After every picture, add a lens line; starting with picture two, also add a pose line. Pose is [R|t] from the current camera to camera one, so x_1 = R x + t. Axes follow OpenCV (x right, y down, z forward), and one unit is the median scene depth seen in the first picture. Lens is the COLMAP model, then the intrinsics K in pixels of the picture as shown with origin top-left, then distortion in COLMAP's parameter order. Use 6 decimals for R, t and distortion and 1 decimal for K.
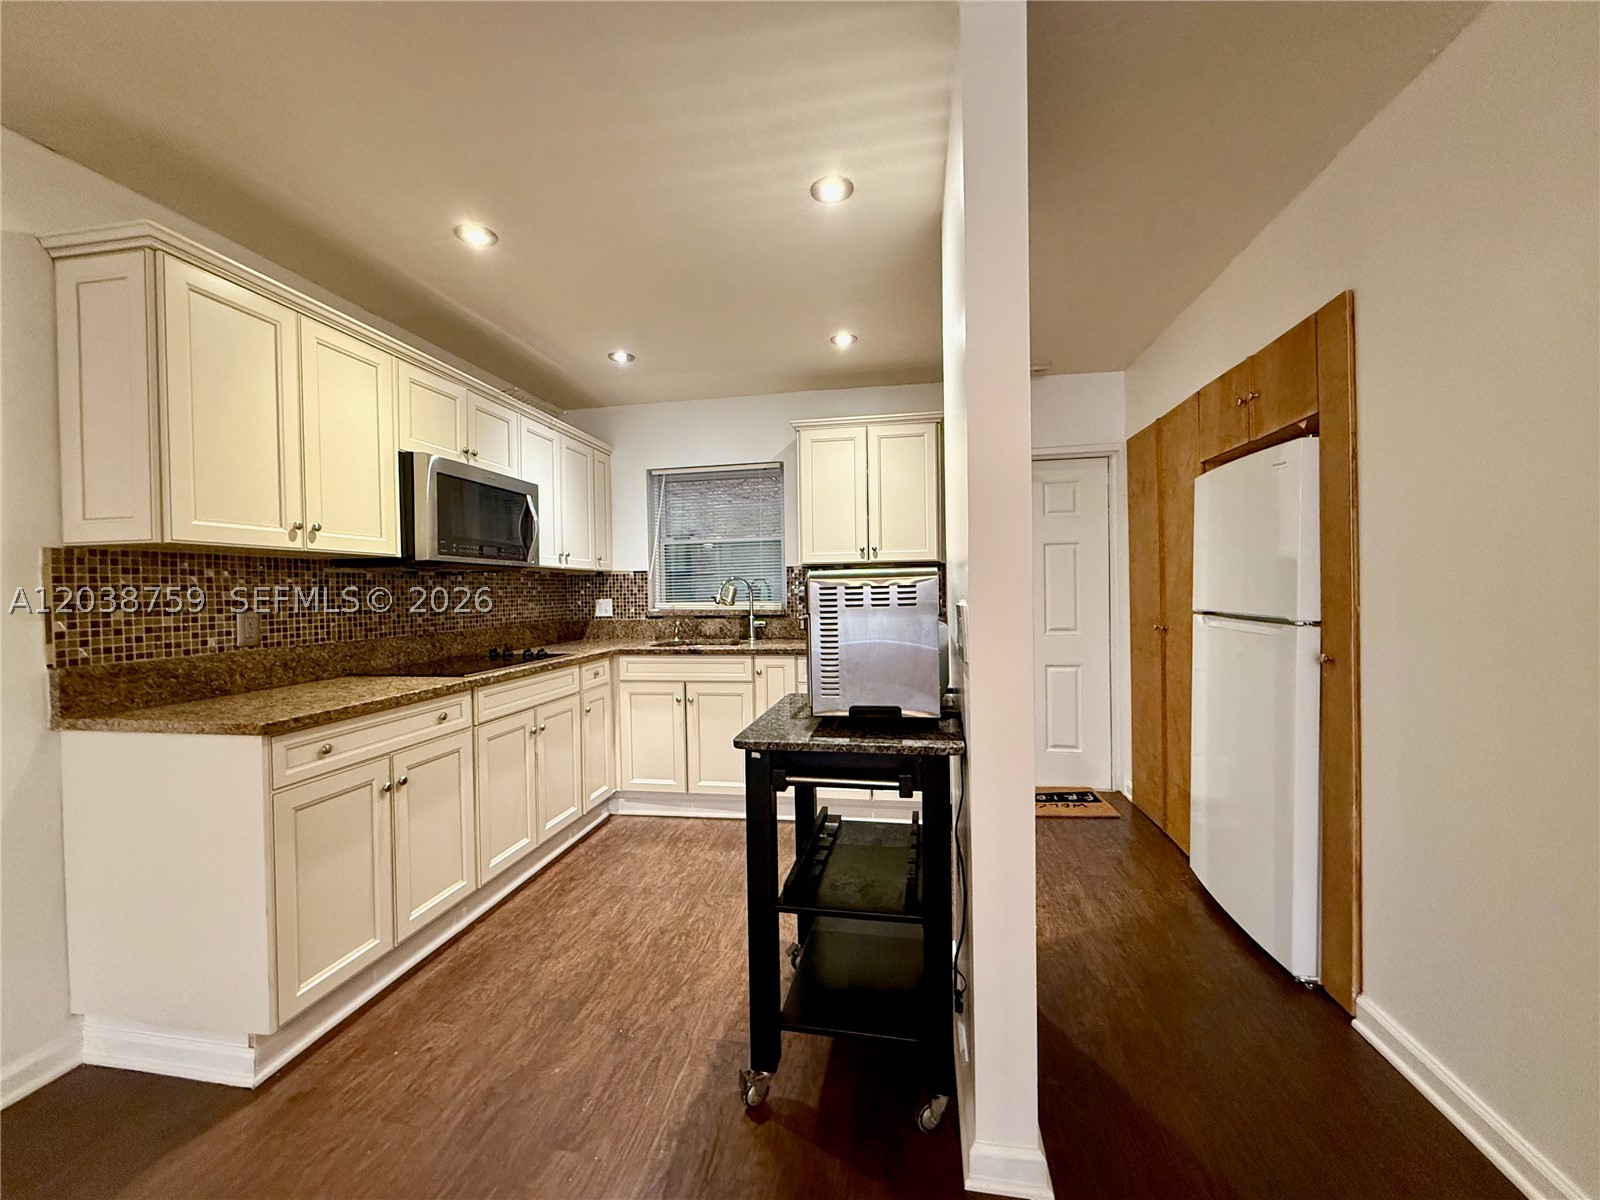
lens RADIAL K [[639.9, 0, 801.0], [0, 639.9, 606.2], [0, 0, 1]] dist [-0.003136, -0.000220]
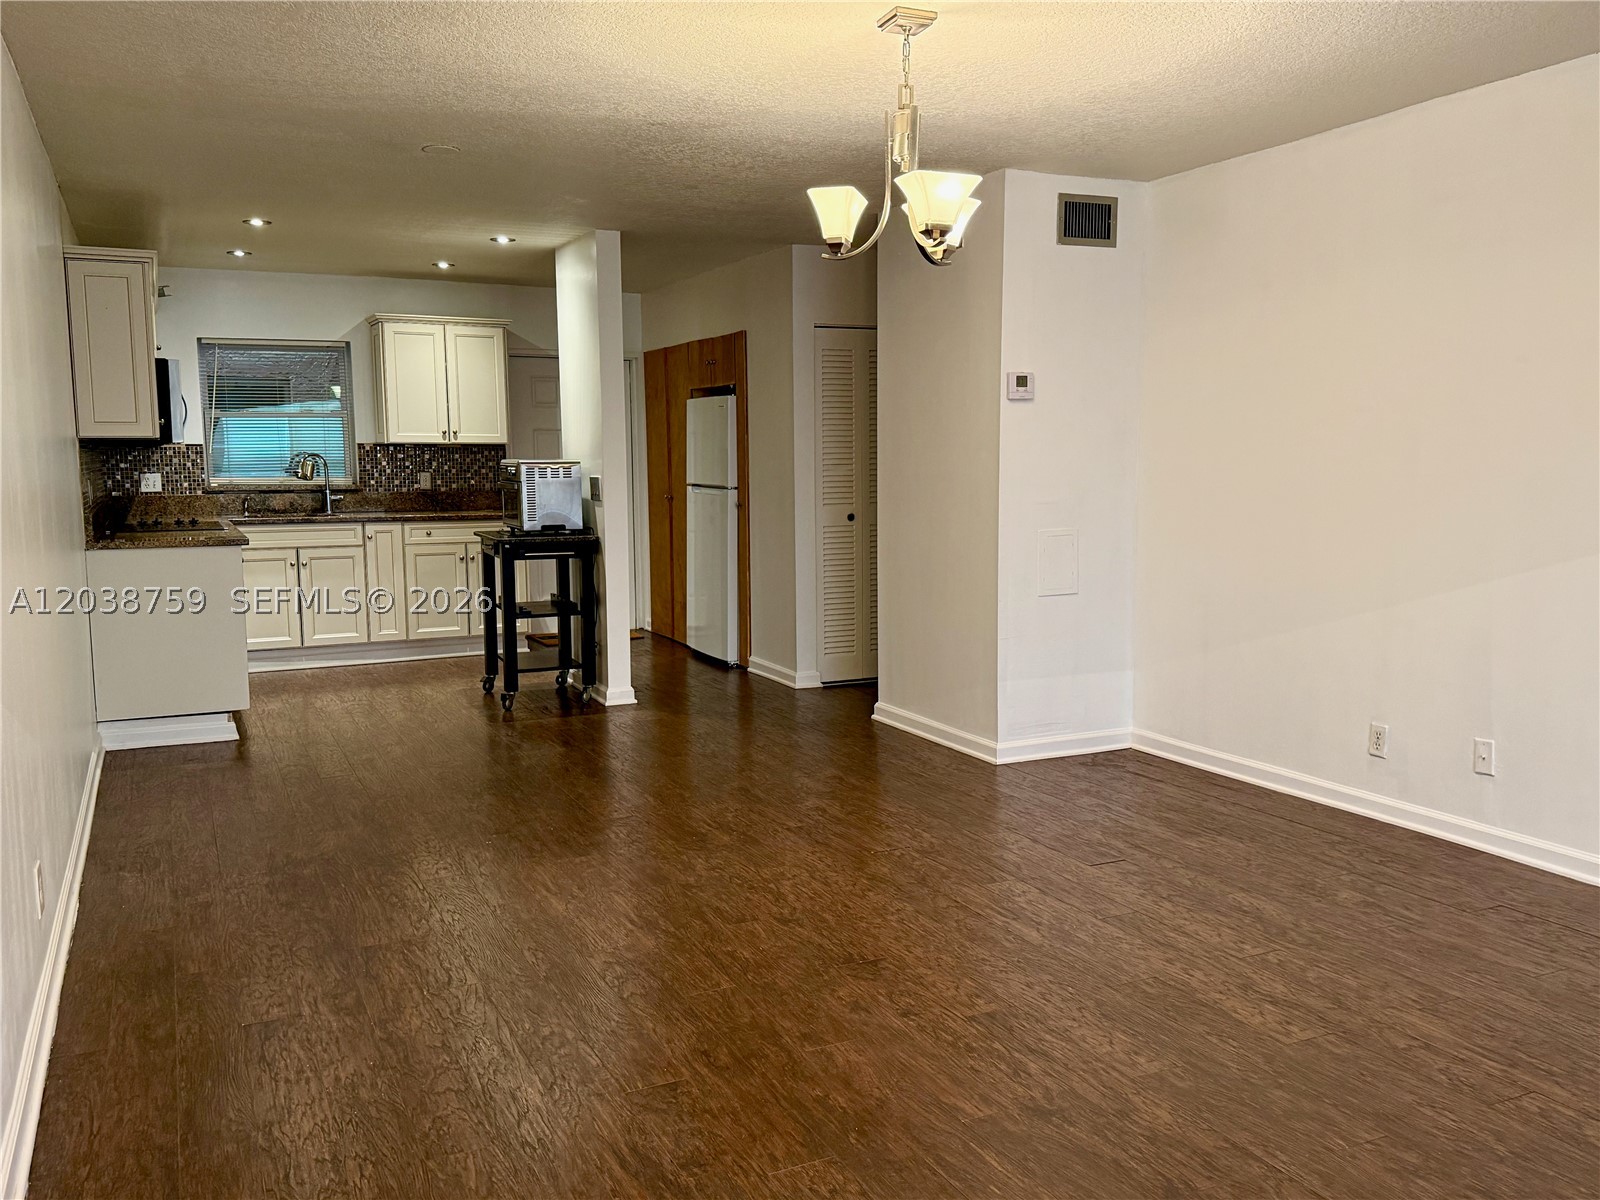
lens RADIAL K [[1309.8, 0, 787.3], [0, 1309.8, 609.1], [0, 0, 1]] dist [0.073664, -0.108191]
pose [[0.822526, -0.053869, 0.566170, -0.790483], [0.004307, 0.996066, 0.088514, 0.023726], [-0.568711, -0.070367, 0.819522, -1.391070]]
